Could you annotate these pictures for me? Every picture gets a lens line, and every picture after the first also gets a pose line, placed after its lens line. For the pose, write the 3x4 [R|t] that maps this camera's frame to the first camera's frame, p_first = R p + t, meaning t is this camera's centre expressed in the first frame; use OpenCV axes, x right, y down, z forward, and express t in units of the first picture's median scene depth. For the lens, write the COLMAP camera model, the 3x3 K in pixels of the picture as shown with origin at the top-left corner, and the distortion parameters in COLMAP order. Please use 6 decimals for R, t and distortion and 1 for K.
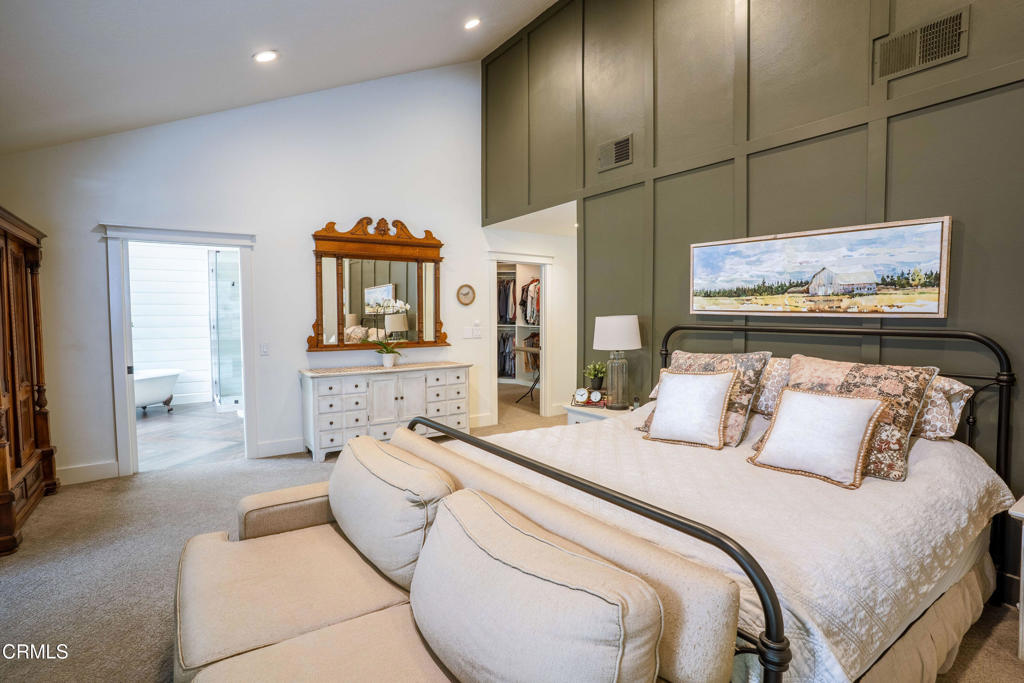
lens RADIAL K [[507.3, 0, 512.0], [0, 507.3, 341.5], [0, 0, 1]] dist [-0.077434, 0.039421]
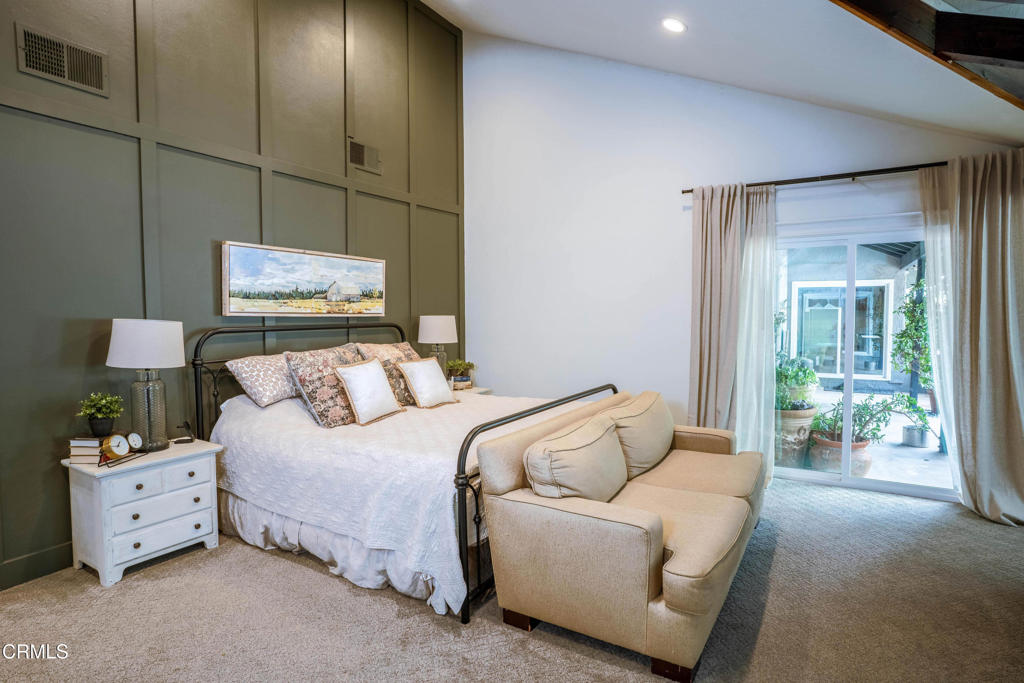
lens RADIAL K [[549.4, 0, 512.0], [0, 549.4, 341.5], [0, 0, 1]] dist [-0.001114, -0.000306]
pose [[-0.395511, -0.046130, 0.917302, -0.642481], [0.056757, 0.995602, 0.074539, -0.043820], [-0.916706, 0.081544, -0.391153, 0.752774]]
